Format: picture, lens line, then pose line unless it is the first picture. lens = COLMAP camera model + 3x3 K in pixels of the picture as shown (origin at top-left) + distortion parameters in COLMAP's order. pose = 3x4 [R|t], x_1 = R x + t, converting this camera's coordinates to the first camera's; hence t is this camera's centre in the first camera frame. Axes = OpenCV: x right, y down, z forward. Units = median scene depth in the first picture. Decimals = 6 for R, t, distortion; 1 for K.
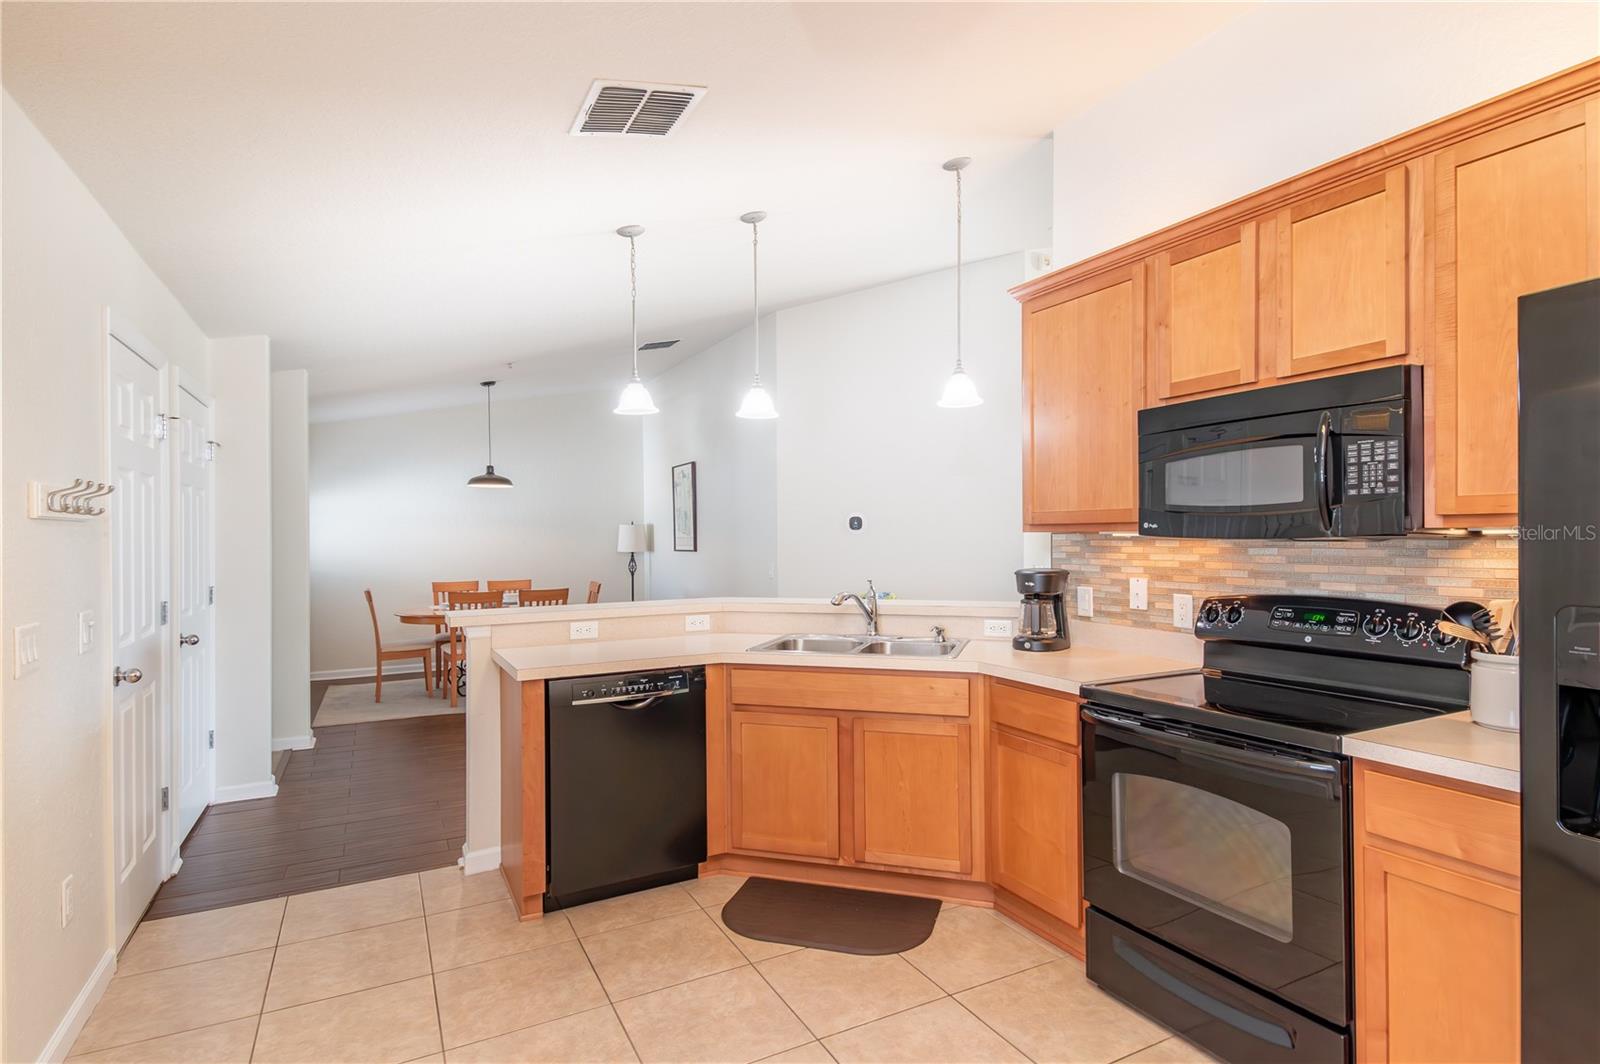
lens RADIAL K [[787.8, 0, 828.5], [0, 787.8, 537.6], [0, 0, 1]] dist [0.015264, -0.013821]
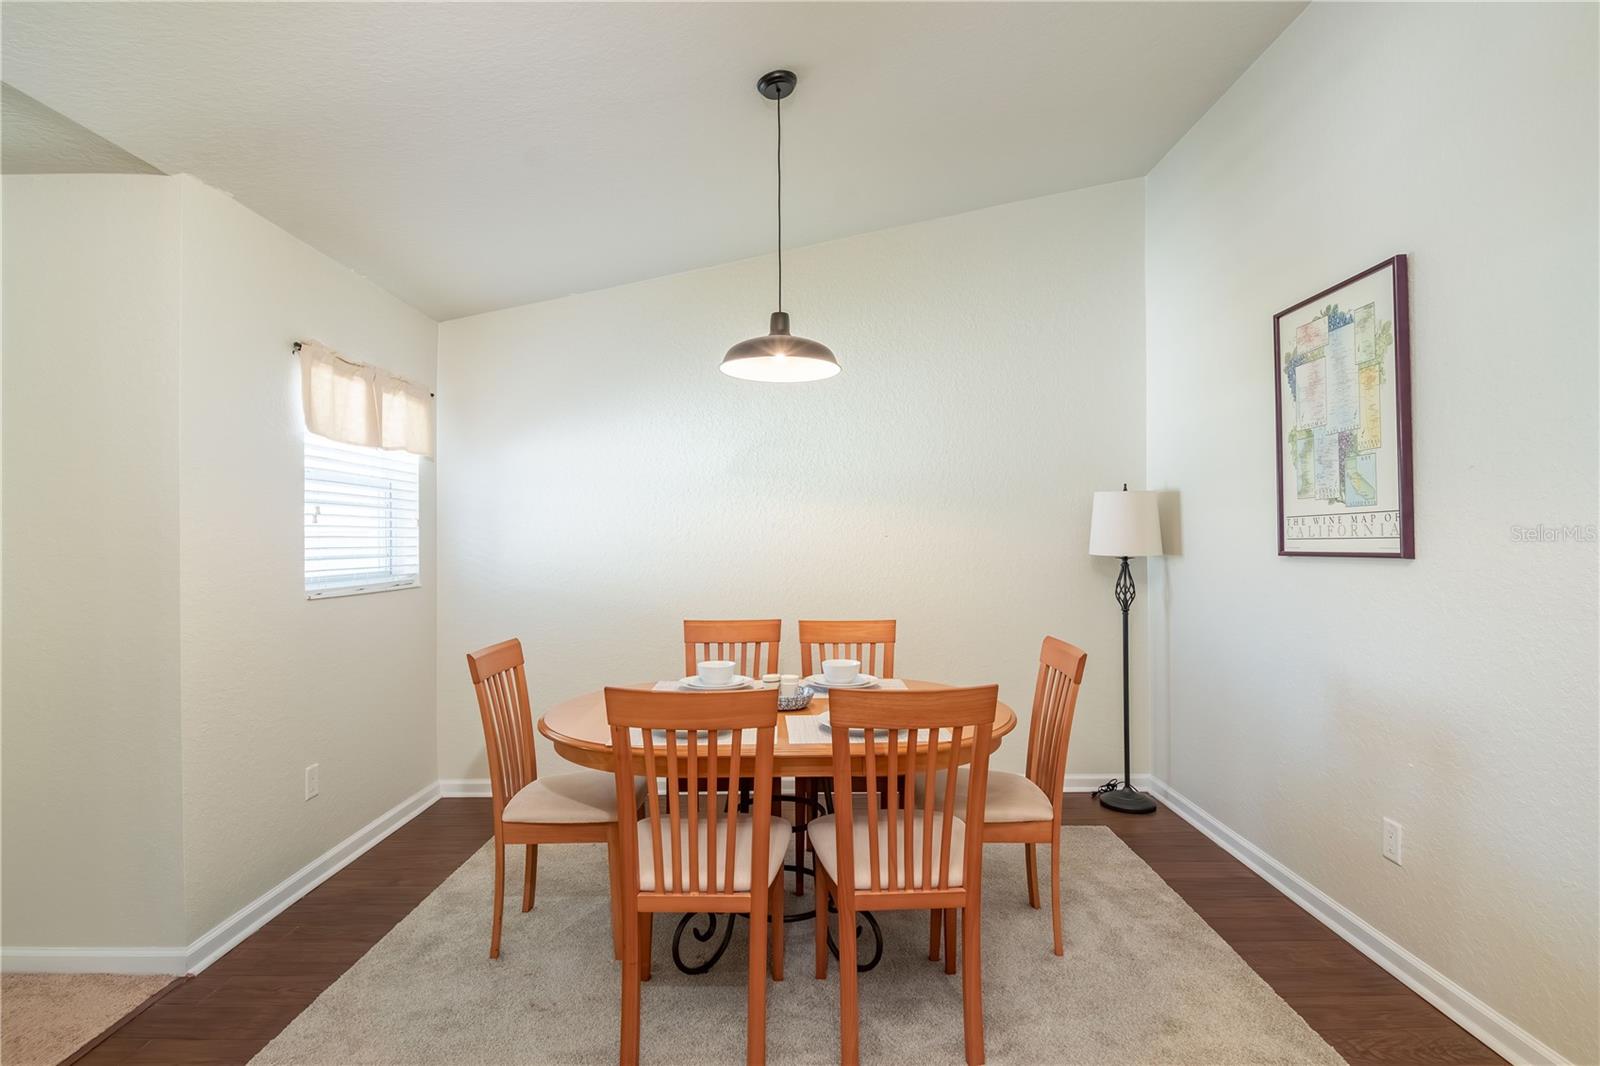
lens RADIAL K [[787.8, 0, 800.0], [0, 787.8, 538.5], [0, 0, 1]] dist [0.015264, -0.013821]
pose [[0.872693, 0.005227, -0.488242, -0.629976], [-0.004729, 0.999986, 0.002253, 0.027298], [0.488247, 0.000342, 0.872706, 1.774088]]
